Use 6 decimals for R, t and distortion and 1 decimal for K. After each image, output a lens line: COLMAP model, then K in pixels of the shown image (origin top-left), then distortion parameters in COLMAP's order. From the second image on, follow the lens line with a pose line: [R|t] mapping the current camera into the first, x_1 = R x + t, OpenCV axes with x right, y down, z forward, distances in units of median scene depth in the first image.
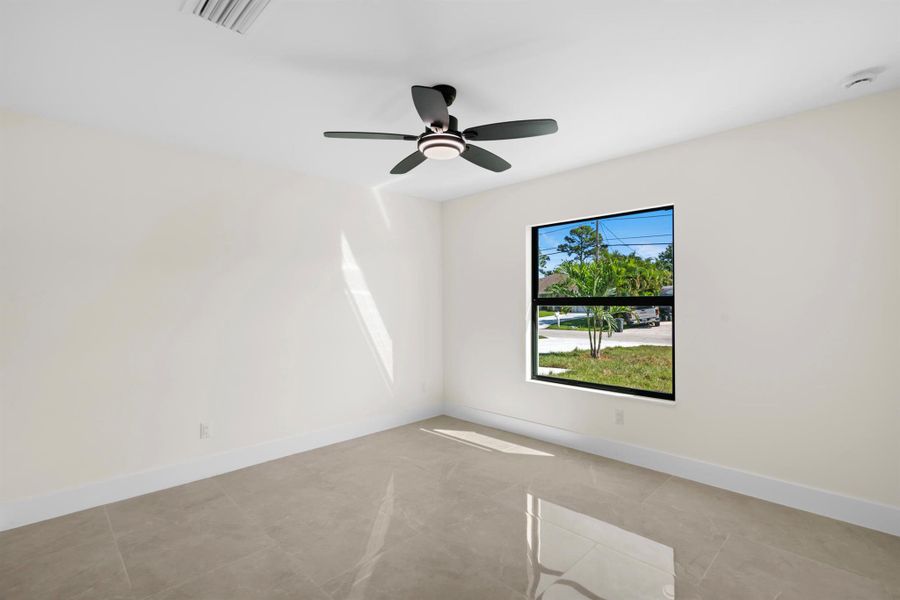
lens RADIAL K [[410.2, 0, 444.3], [0, 410.2, 303.9], [0, 0, 1]] dist [-0.005039, 0.001414]
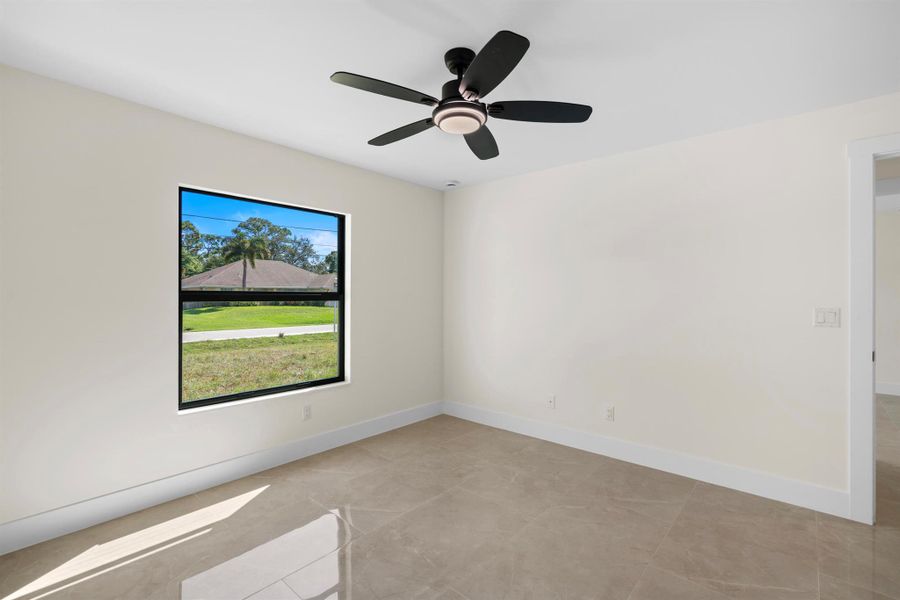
lens RADIAL K [[410.2, 0, 445.1], [0, 410.2, 294.9], [0, 0, 1]] dist [-0.005039, 0.001414]
pose [[-0.061305, 0.011486, 0.998053, -0.604425], [0.003333, 0.999931, -0.011302, 0.004241], [-0.998114, 0.002633, -0.061339, 0.748791]]
